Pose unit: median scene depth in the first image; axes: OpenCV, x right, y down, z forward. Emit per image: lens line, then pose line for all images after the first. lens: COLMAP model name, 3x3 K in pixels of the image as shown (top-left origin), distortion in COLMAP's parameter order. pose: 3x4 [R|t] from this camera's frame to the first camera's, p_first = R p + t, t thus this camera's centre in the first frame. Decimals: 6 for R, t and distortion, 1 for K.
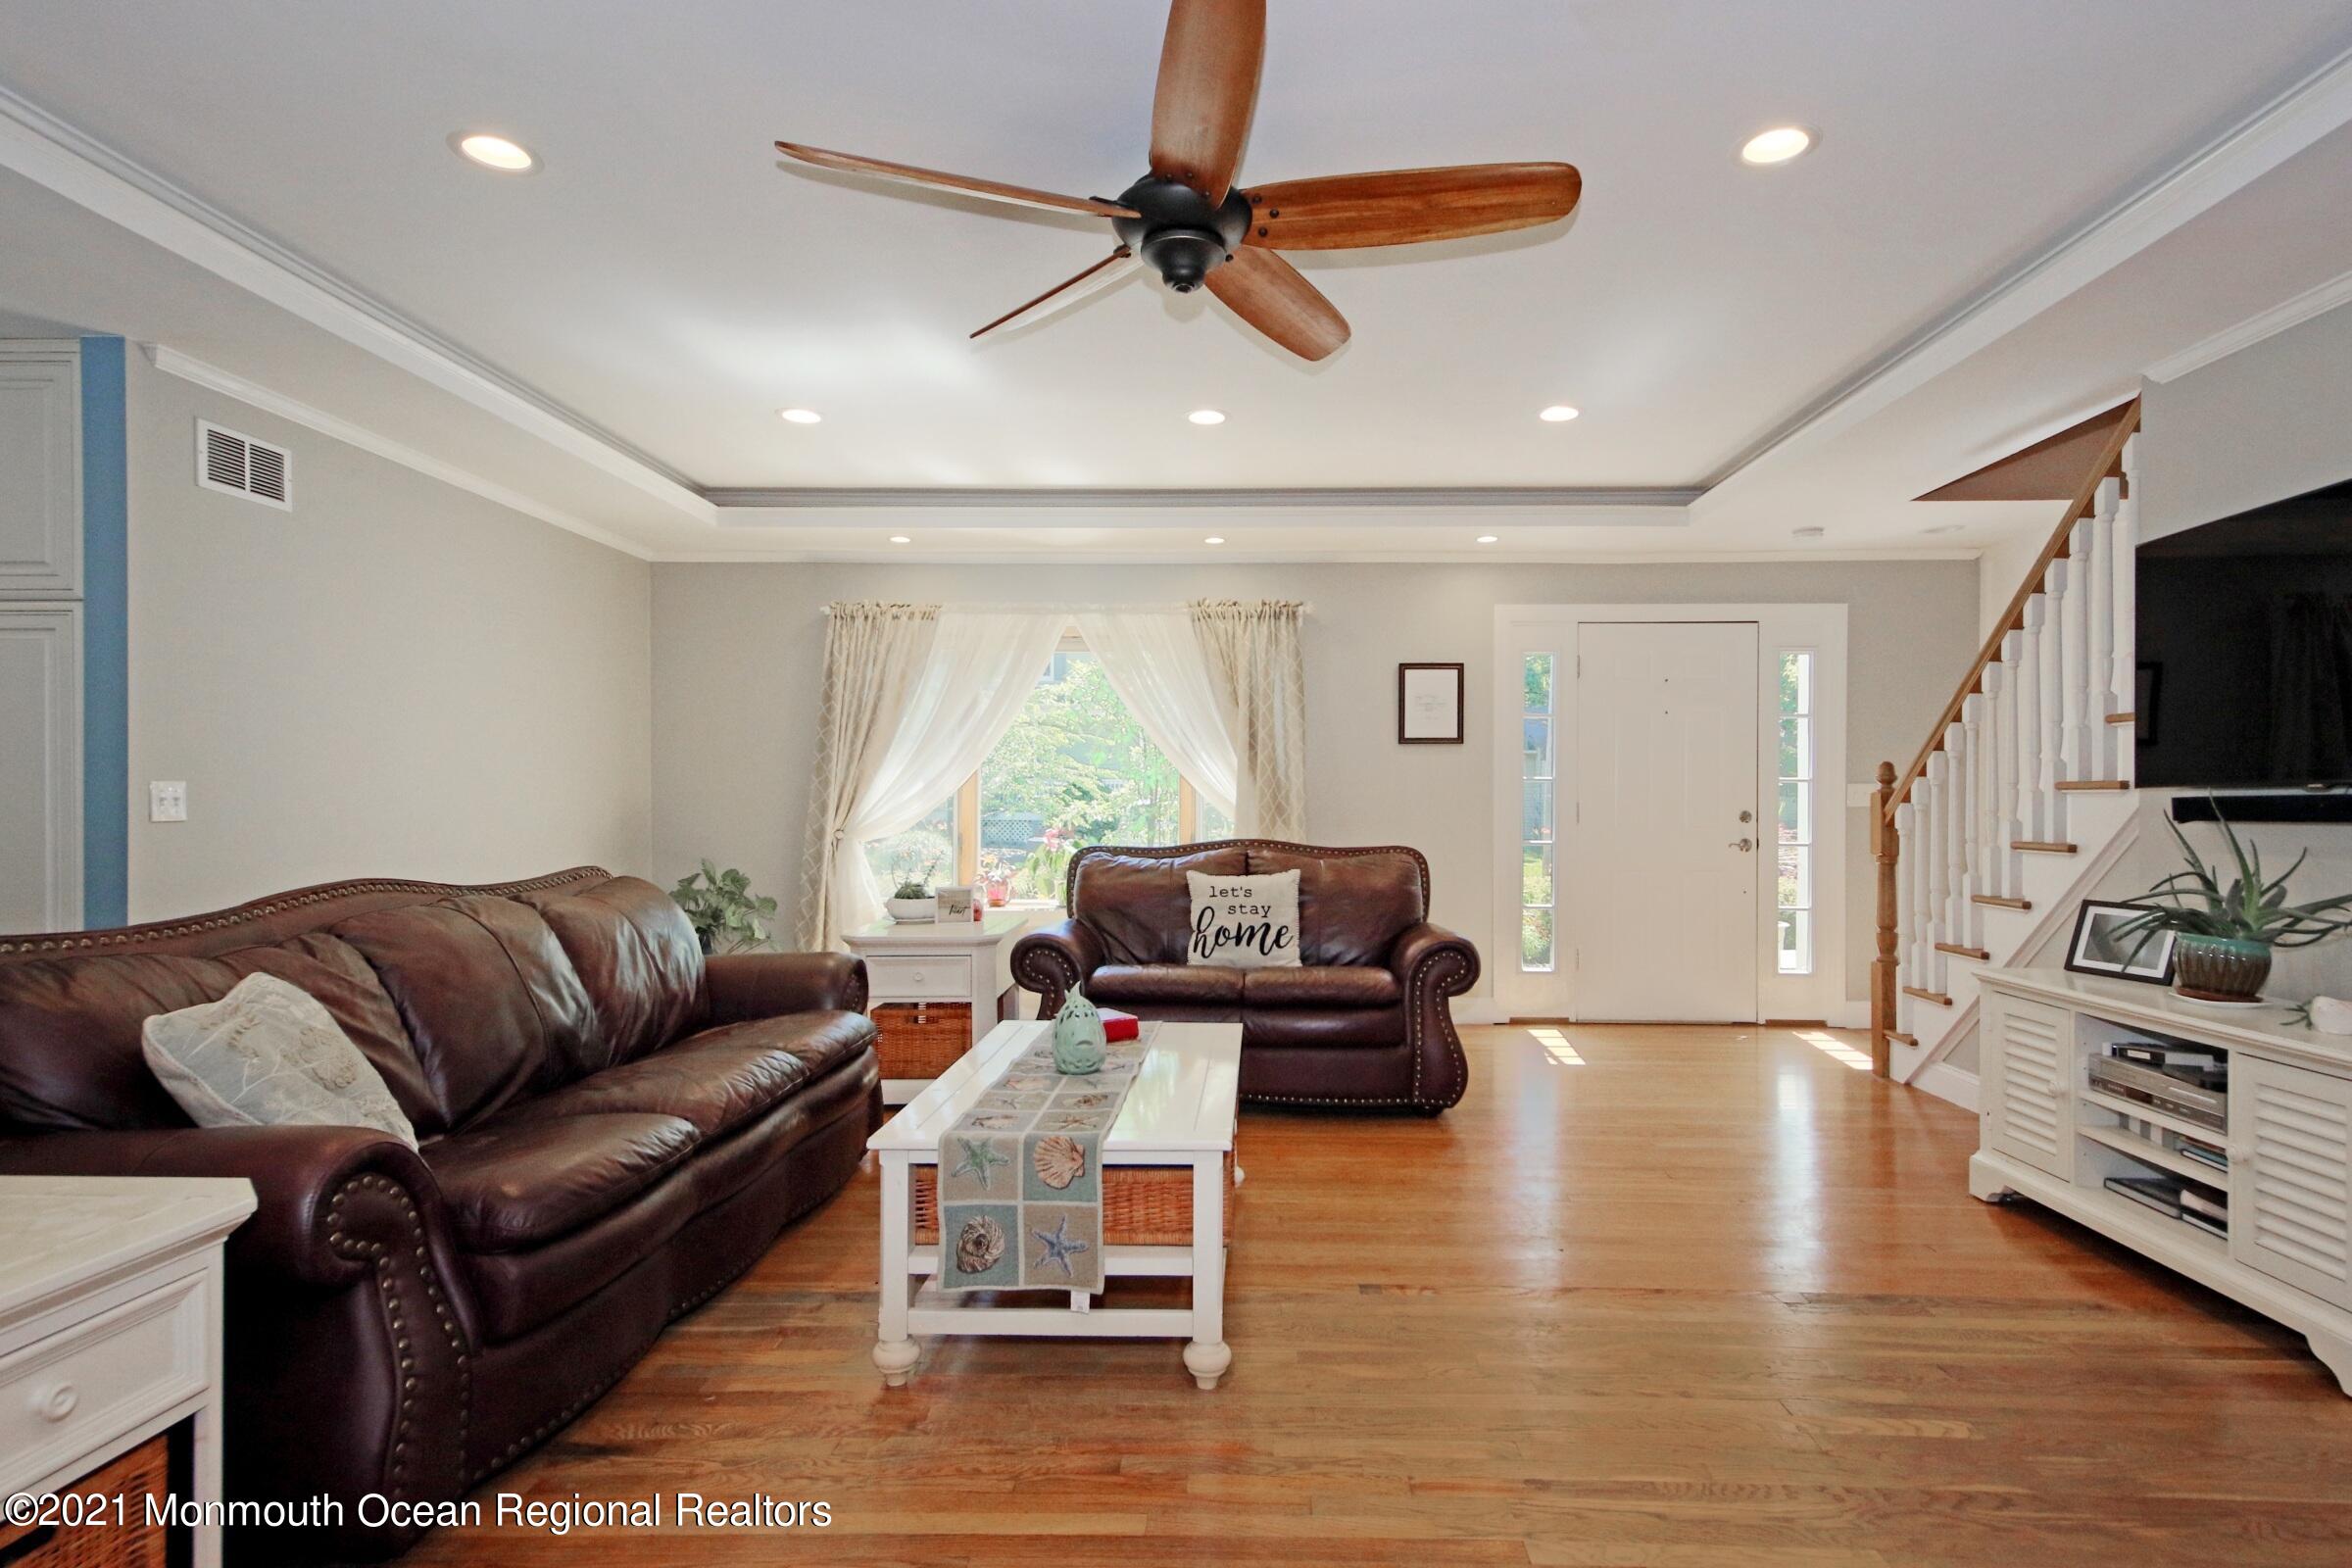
lens RADIAL K [[1213.9, 0, 1245.1], [0, 1213.9, 802.3], [0, 0, 1]] dist [-0.006633, -0.003029]
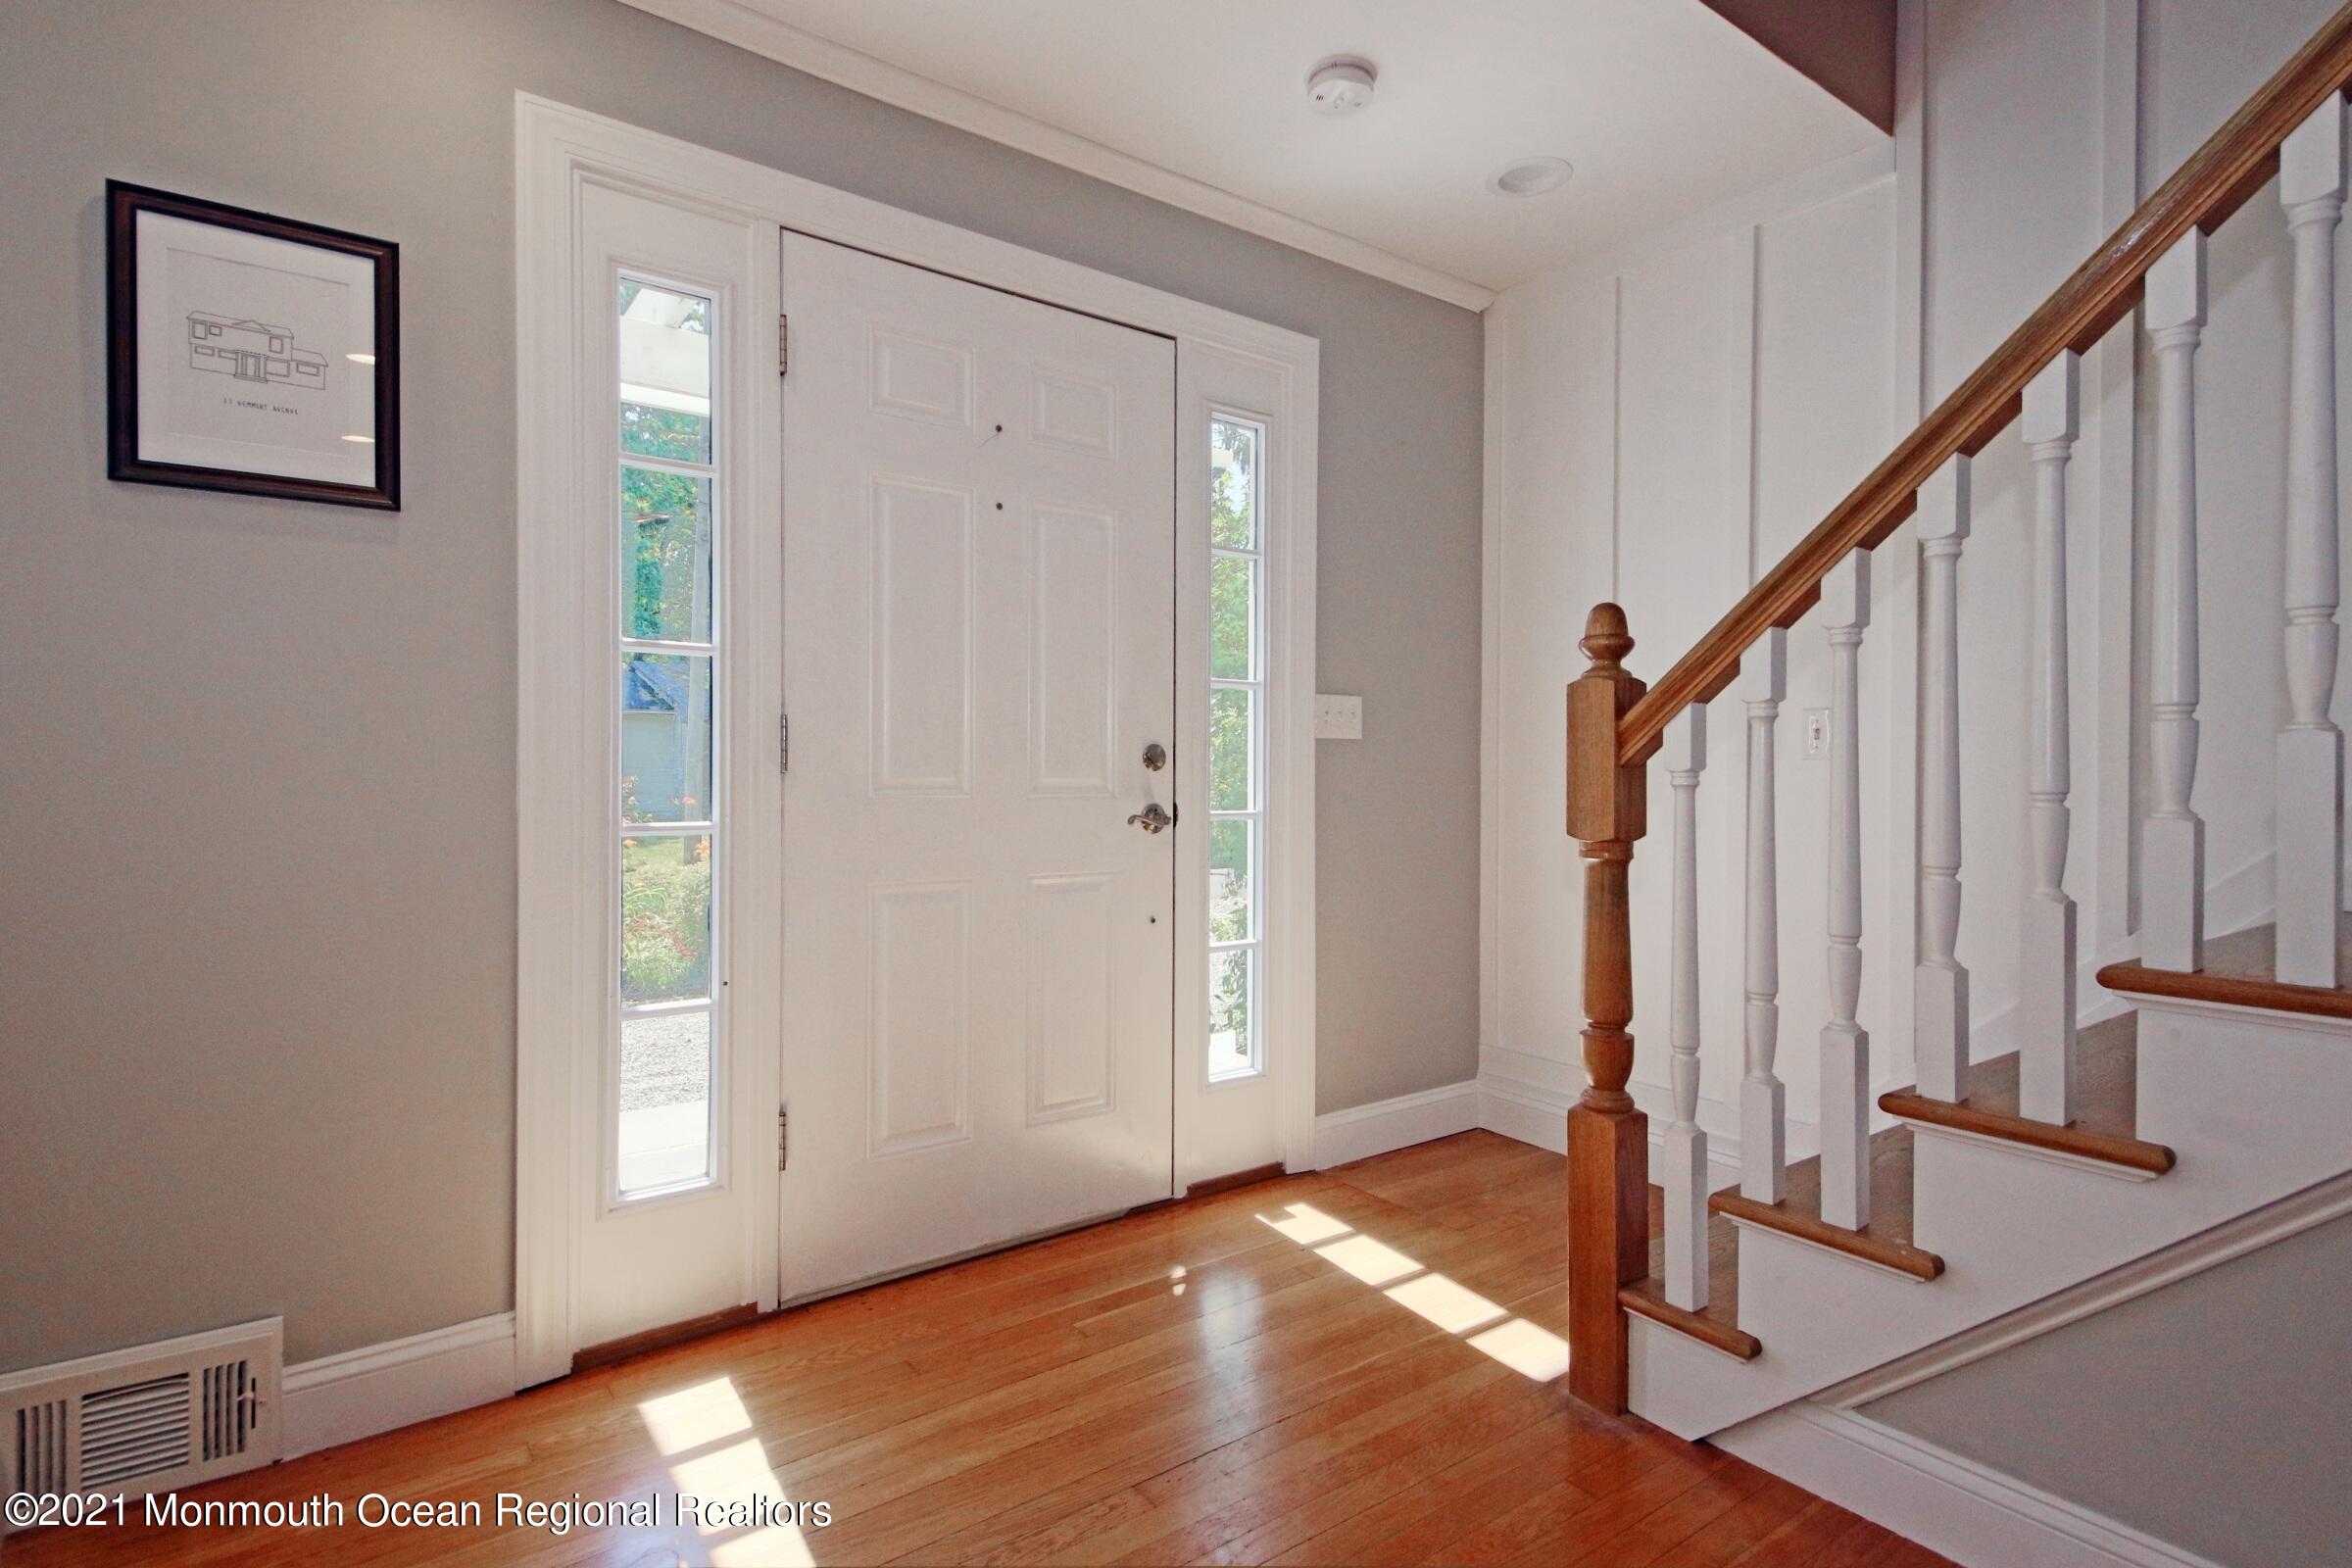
lens RADIAL K [[1094.2, 0, 1169.7], [0, 1094.2, 770.2], [0, 0, 1]] dist [0.010618, -0.000693]
pose [[0.790980, -0.001721, 0.611840, 0.164799], [0.002664, 0.999996, -0.000632, 0.017226], [-0.611837, 0.002130, 0.790981, 0.669857]]
